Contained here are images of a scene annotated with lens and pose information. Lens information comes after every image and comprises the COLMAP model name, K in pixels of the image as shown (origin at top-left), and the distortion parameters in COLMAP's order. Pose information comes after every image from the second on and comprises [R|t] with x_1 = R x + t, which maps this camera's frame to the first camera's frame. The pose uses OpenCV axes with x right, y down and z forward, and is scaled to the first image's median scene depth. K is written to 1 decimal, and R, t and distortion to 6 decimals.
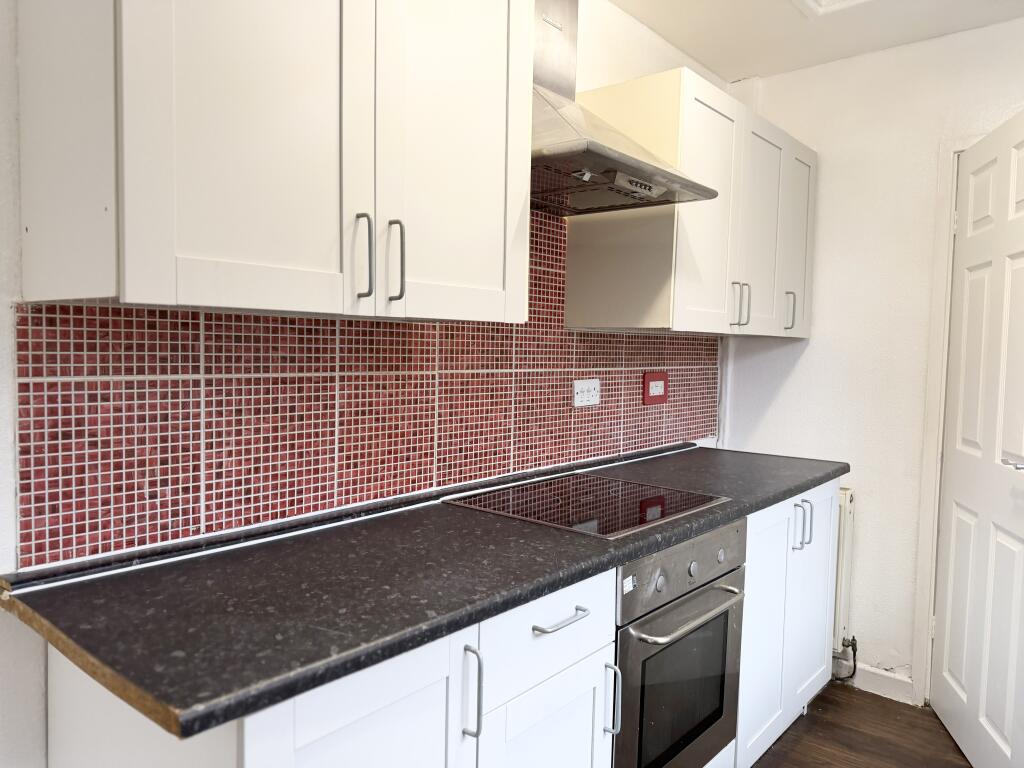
lens RADIAL K [[724.2, 0, 515.1], [0, 724.2, 383.1], [0, 0, 1]] dist [-0.039883, -0.008185]
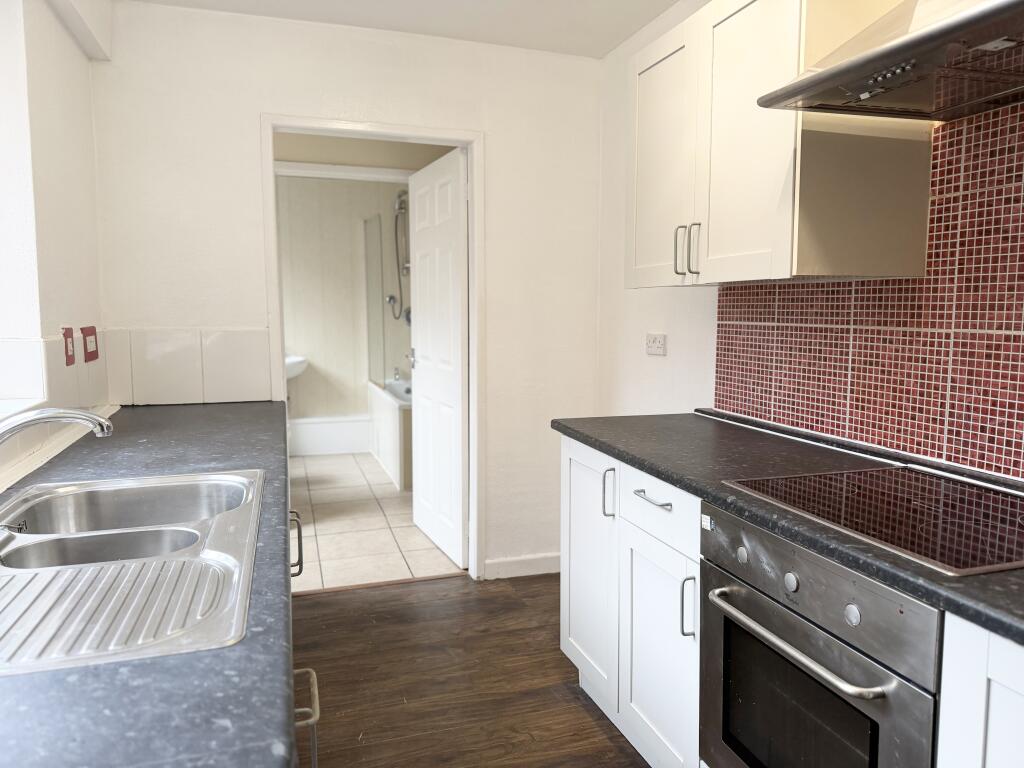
lens RADIAL K [[724.2, 0, 515.1], [0, 724.2, 382.3], [0, 0, 1]] dist [-0.039883, -0.008185]
pose [[-0.562836, 0.076662, -0.823006, 1.036724], [-0.035859, 0.992488, 0.116972, -0.040088], [0.825790, 0.095348, -0.555859, 1.197920]]
